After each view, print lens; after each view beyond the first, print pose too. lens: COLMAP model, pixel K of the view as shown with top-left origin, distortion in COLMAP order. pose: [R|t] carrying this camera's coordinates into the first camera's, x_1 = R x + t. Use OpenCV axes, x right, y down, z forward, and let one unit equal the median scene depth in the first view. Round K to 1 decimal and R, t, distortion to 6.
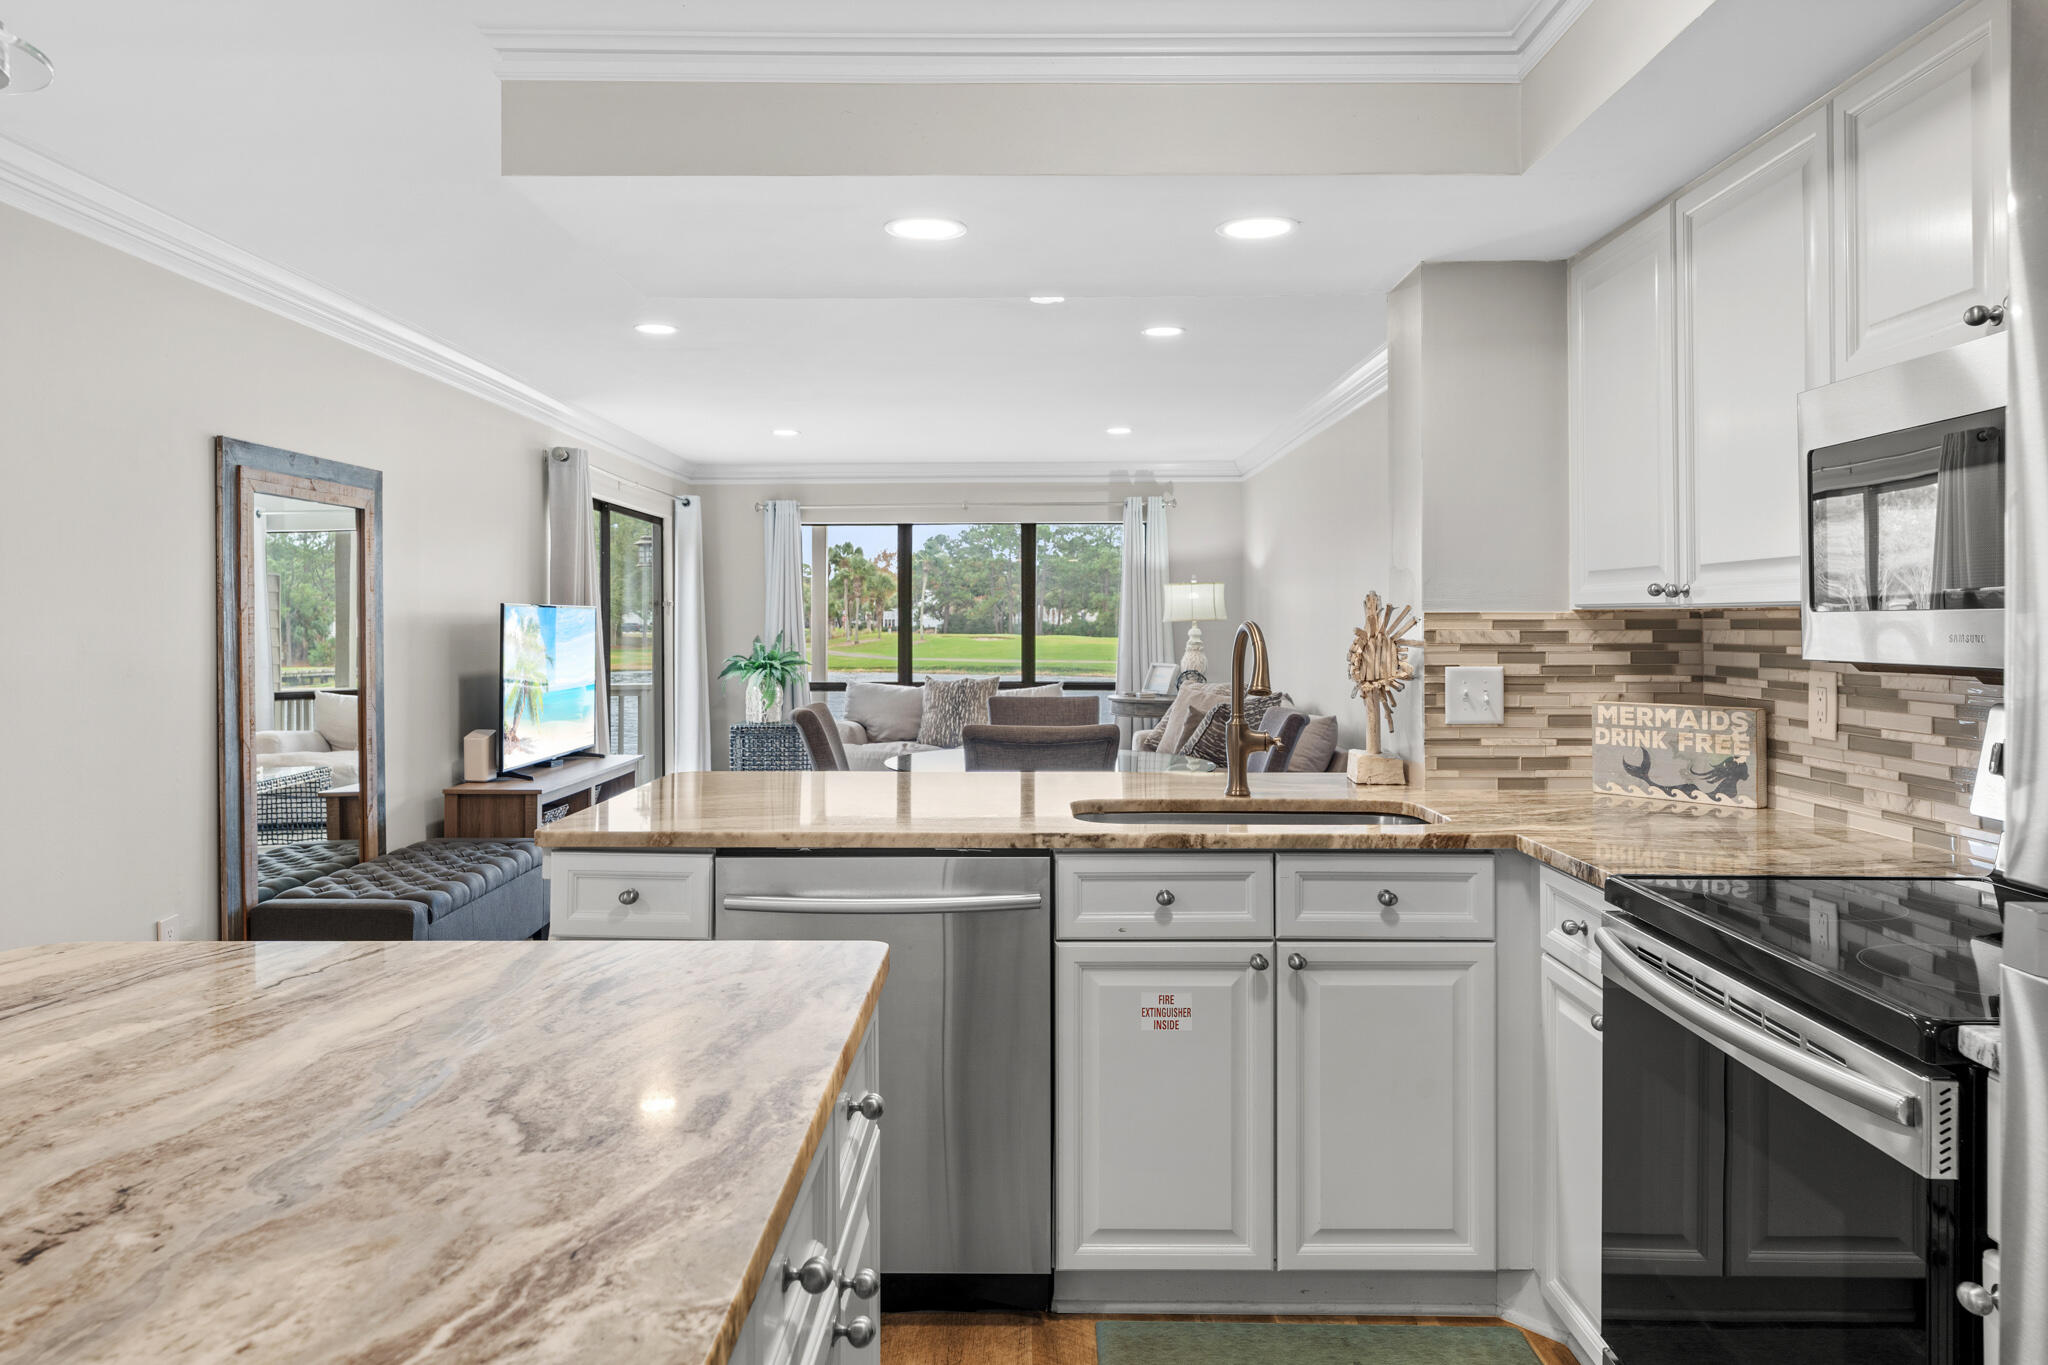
lens RADIAL K [[1373.2, 0, 1015.9], [0, 1373.2, 615.6], [0, 0, 1]] dist [-0.001058, 0.000383]
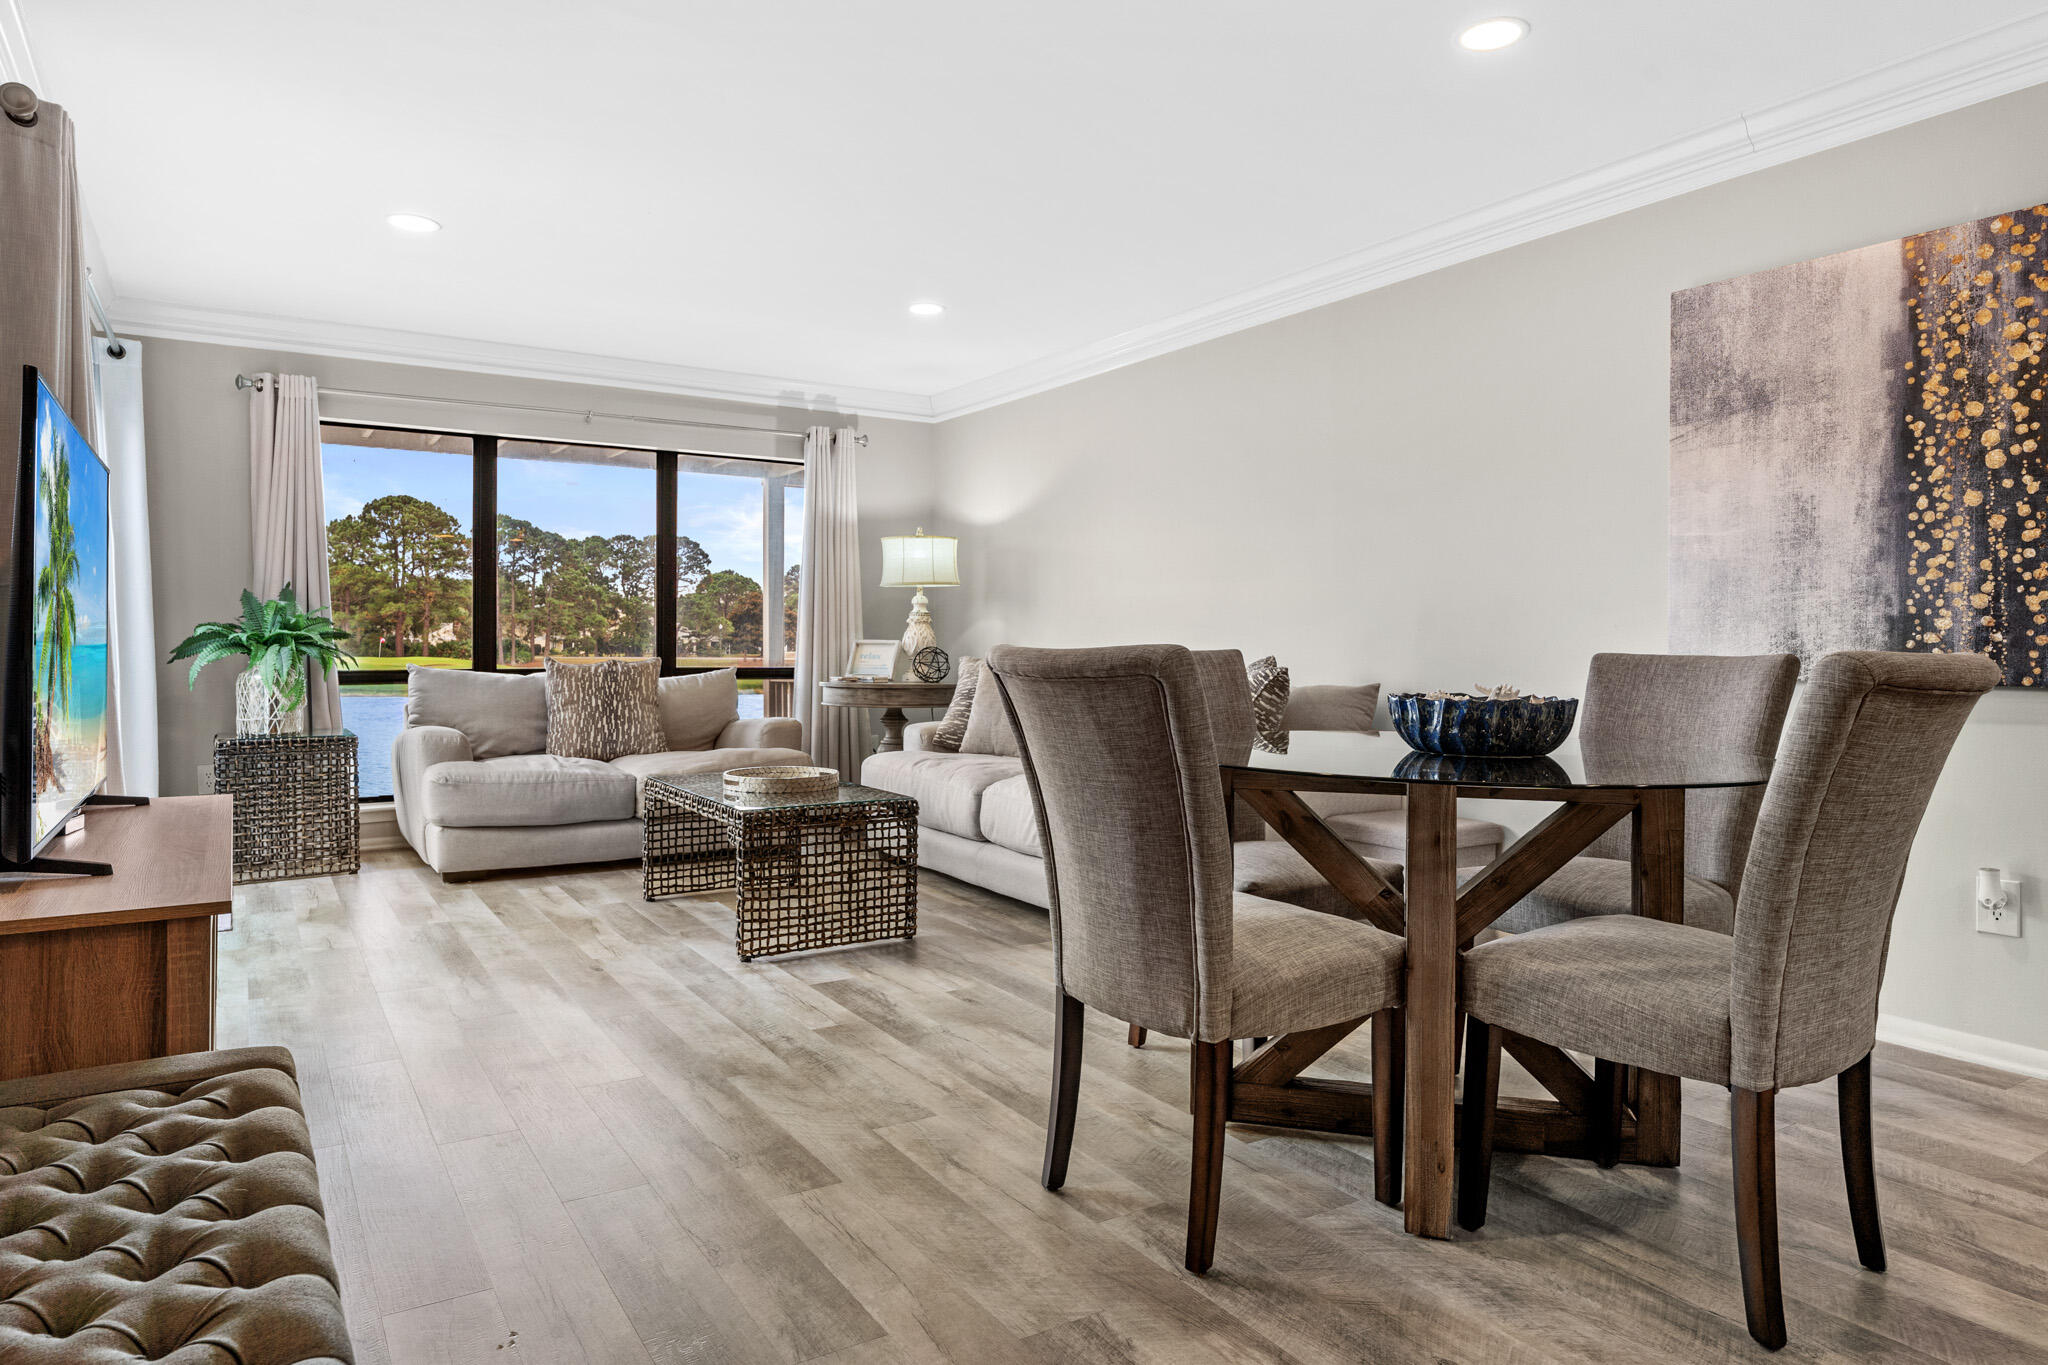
lens RADIAL K [[1225.7, 0, 1023.4], [0, 1225.7, 653.8], [0, 0, 1]] dist [-0.001944, 0.000132]
pose [[0.837348, 0.000221, 0.546670, -0.636904], [-0.006792, 0.999927, 0.009999, 0.109543], [-0.546628, -0.012085, 0.837288, 1.162311]]
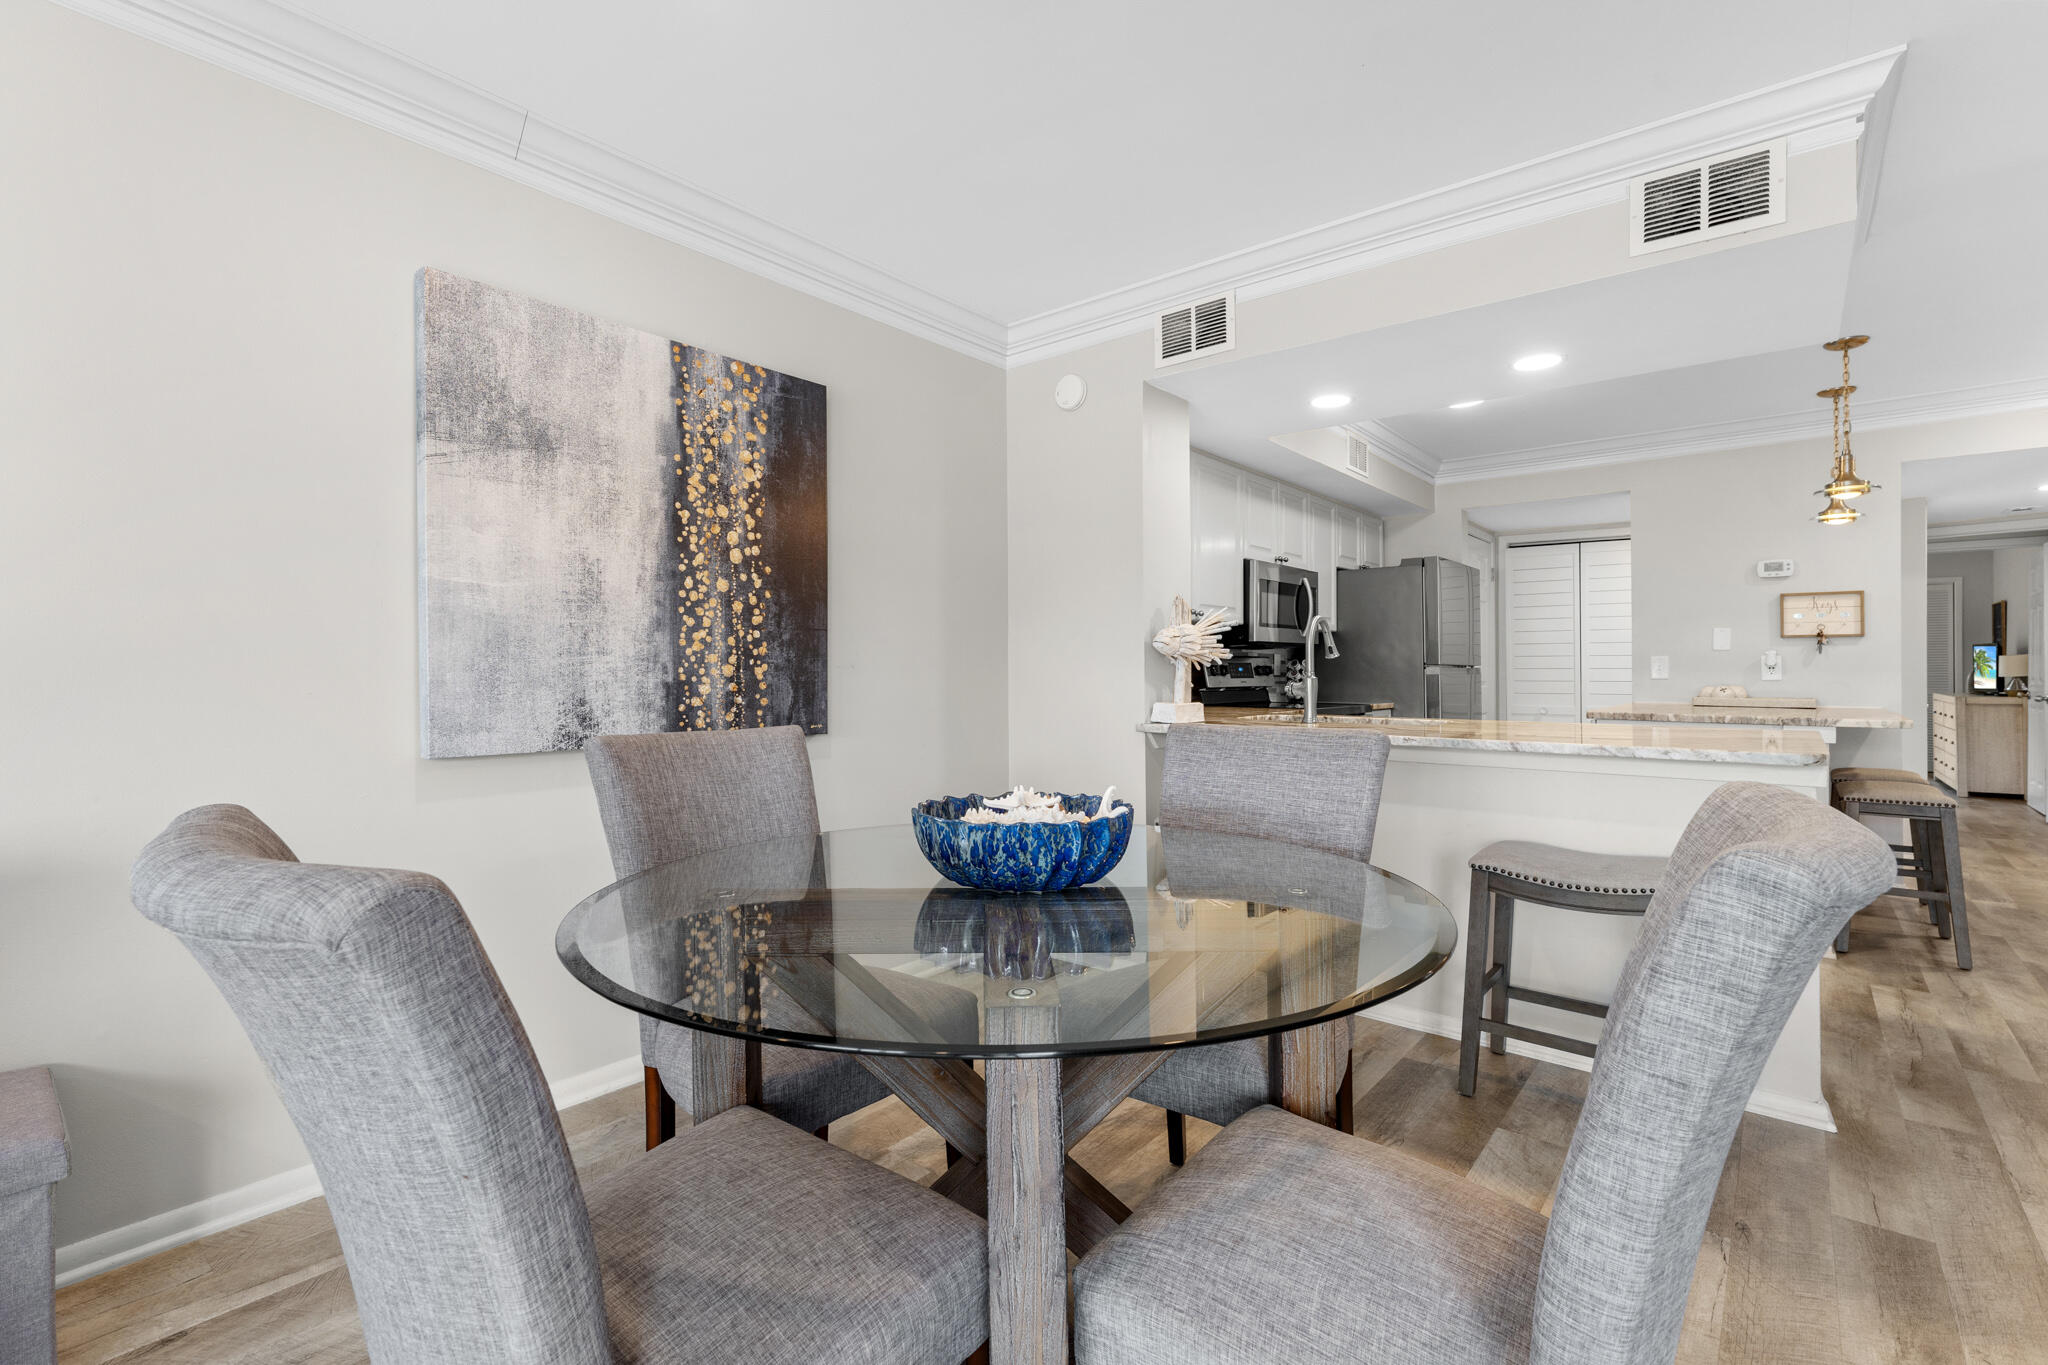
lens RADIAL K [[884.5, 0, 1027.1], [0, 884.5, 674.3], [0, 0, 1]] dist [-0.007856, 0.000770]
pose [[-0.763239, -0.006708, 0.646082, -0.250258], [-0.004990, 0.999977, 0.004487, 0.071333], [-0.646097, 0.000201, -0.763255, 2.009322]]
